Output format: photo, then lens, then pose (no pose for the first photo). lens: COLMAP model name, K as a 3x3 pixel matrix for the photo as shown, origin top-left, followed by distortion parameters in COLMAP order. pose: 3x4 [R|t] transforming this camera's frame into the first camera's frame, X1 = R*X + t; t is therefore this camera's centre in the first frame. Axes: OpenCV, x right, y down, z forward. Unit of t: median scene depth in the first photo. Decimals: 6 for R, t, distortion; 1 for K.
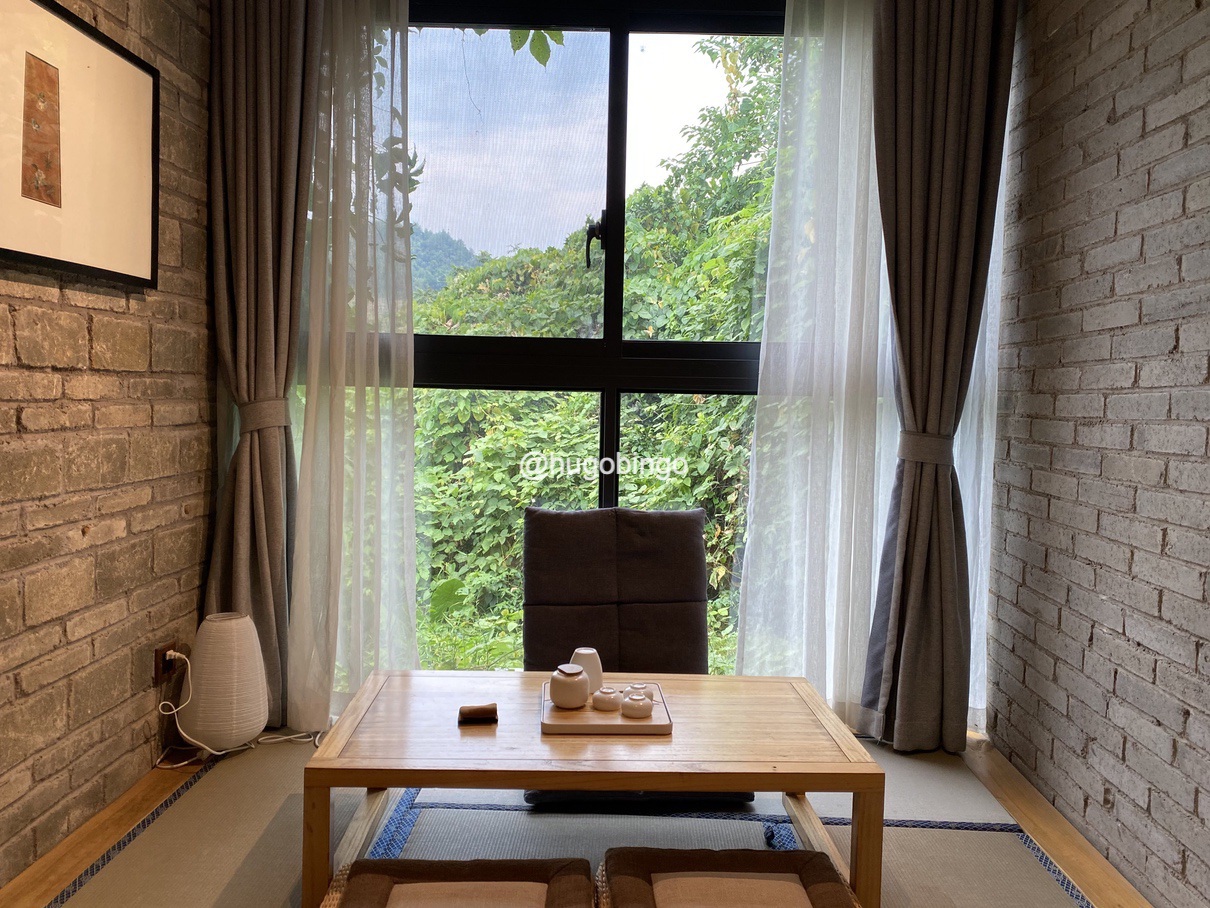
lens RADIAL K [[933.8, 0, 604.6], [0, 933.8, 433.3], [0, 0, 1]] dist [0.027067, -0.003322]
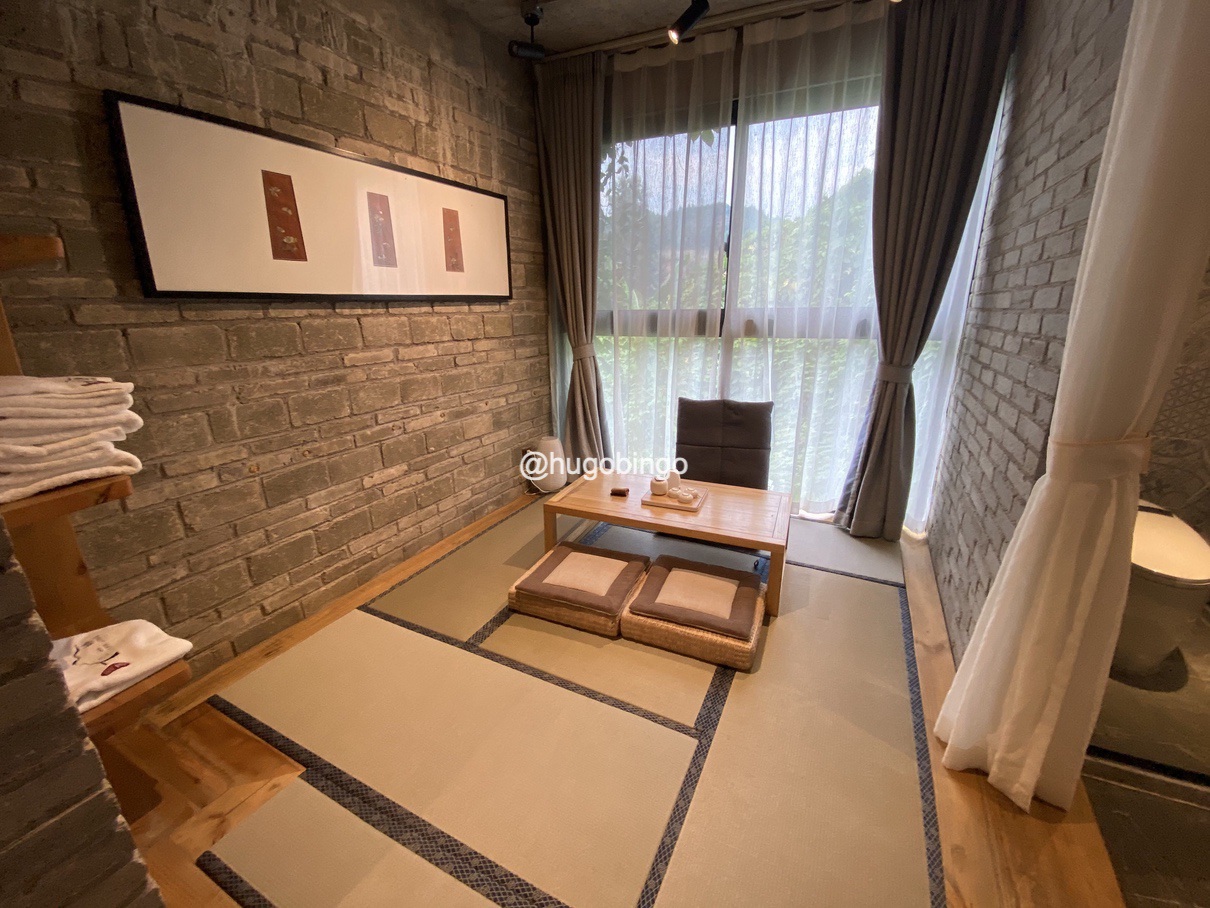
lens RADIAL K [[494.5, 0, 604.4], [0, 494.5, 455.8], [0, 0, 1]] dist [0.029597, -0.026055]
pose [[0.908040, 0.095929, -0.407750, 0.251981], [0.006022, 0.970334, 0.241694, -0.068404], [0.418839, -0.221924, 0.880525, -0.066345]]
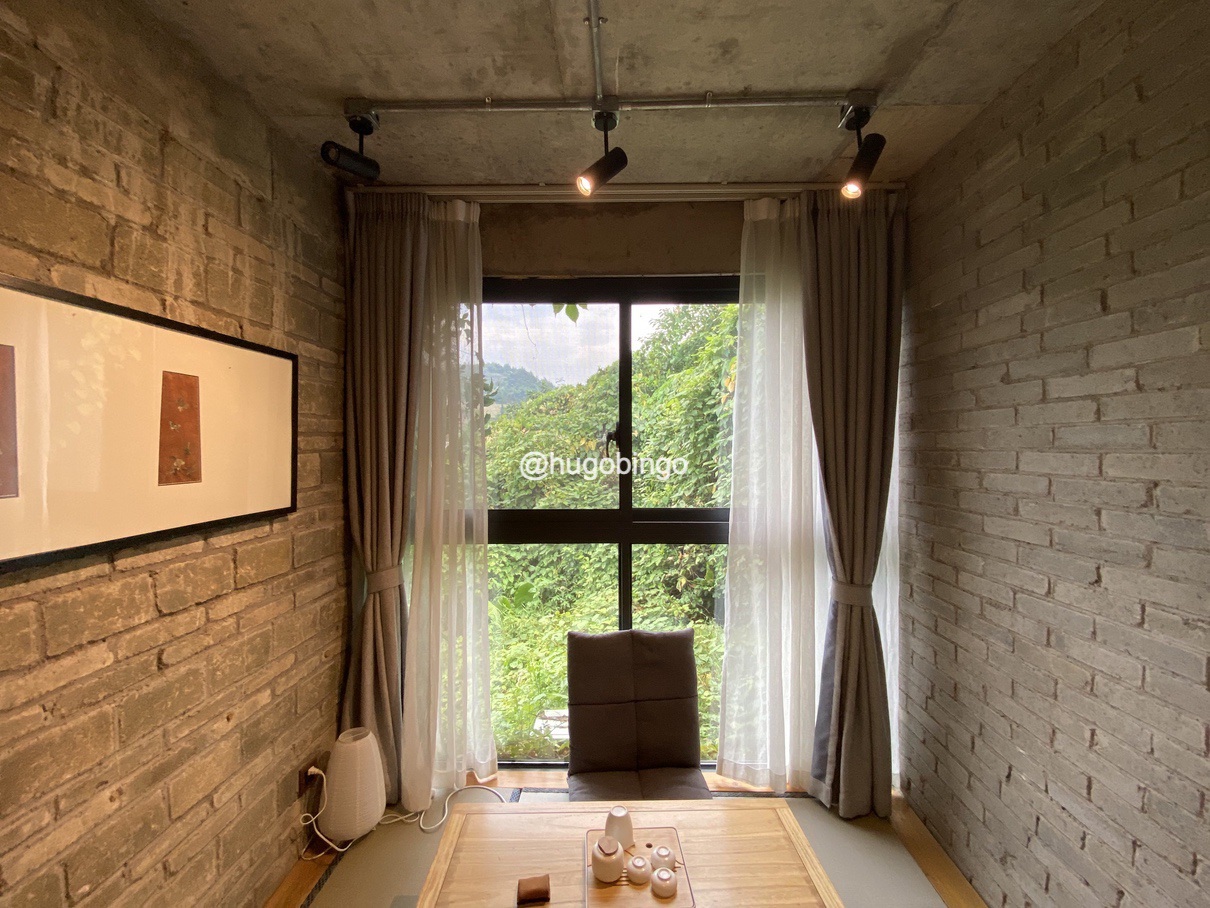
lens RADIAL K [[504.2, 0, 605.0], [0, 504.2, 454.0], [0, 0, 1]] dist [0.028803, -0.024123]
pose [[0.999666, -0.024437, -0.008365, -0.018154], [0.024058, 0.998797, -0.042740, -0.183058], [0.009399, 0.042524, 0.999051, 0.247107]]
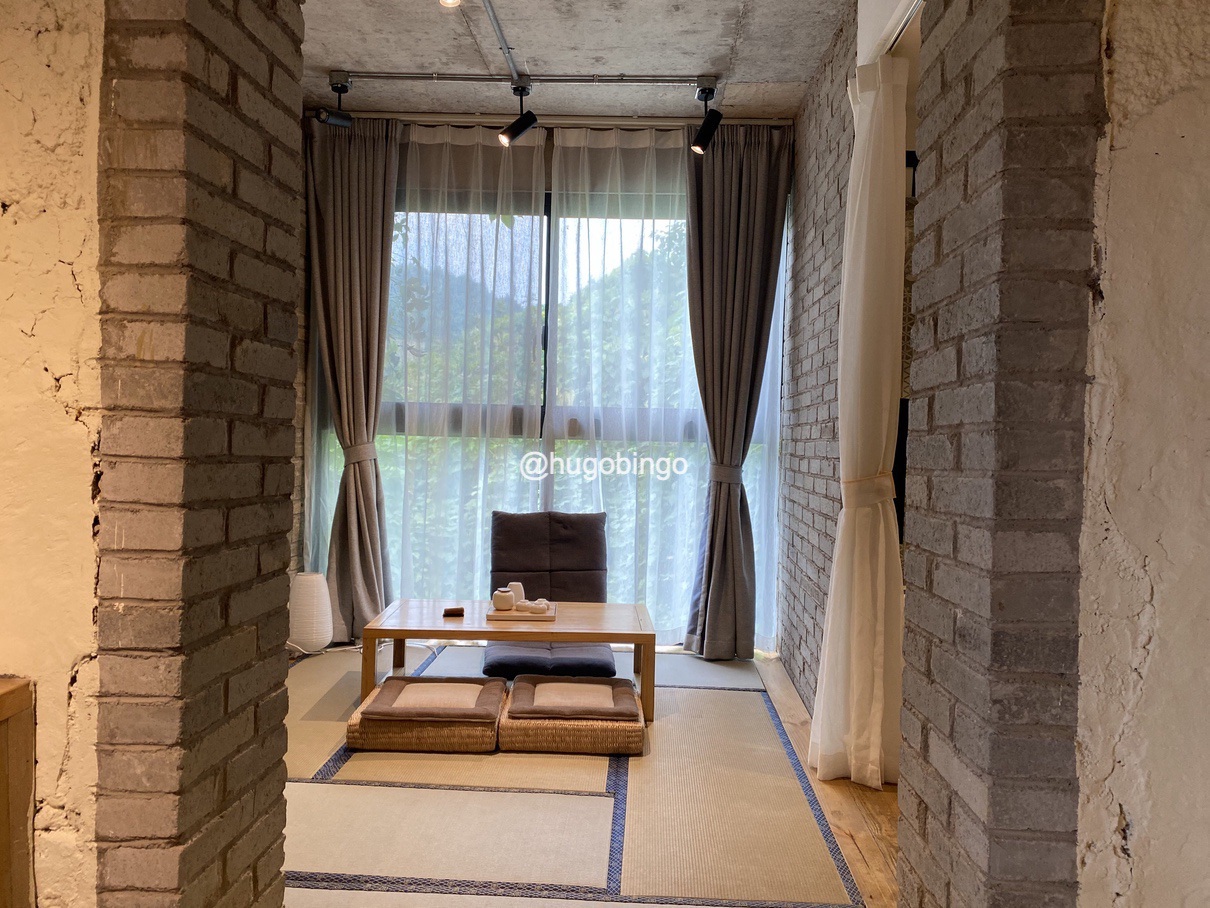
lens RADIAL K [[908.4, 0, 605.0], [0, 908.4, 454.0], [0, 0, 1]] dist [0.176337, -0.469444]
pose [[0.999855, 0.004820, -0.016336, 0.152929], [-0.005163, 0.999766, -0.021020, 0.014447], [0.016230, 0.021102, 0.999646, -0.655942]]
